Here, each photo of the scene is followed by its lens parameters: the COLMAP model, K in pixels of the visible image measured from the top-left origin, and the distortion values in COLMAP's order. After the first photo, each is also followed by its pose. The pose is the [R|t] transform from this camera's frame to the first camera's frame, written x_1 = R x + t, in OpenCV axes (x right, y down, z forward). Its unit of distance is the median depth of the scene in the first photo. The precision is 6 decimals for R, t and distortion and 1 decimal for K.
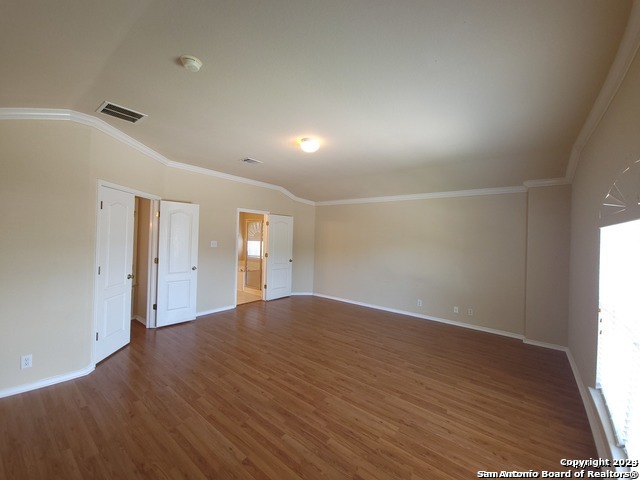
lens RADIAL K [[261.5, 0, 317.2], [0, 261.5, 236.1], [0, 0, 1]] dist [0.000920, -0.001627]
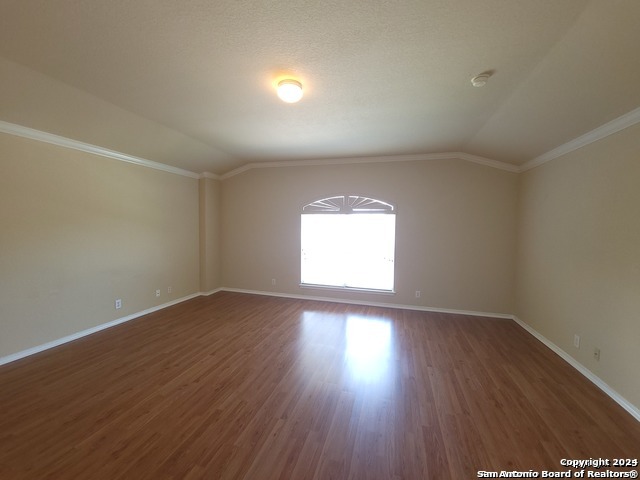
lens RADIAL K [[261.5, 0, 320.0], [0, 261.5, 236.6], [0, 0, 1]] dist [0.000920, -0.001627]
pose [[-0.396057, -0.075581, 0.915110, -0.642205], [-0.036469, 0.997115, 0.066571, 0.000201], [-0.917501, -0.007007, -0.397671, 1.028924]]
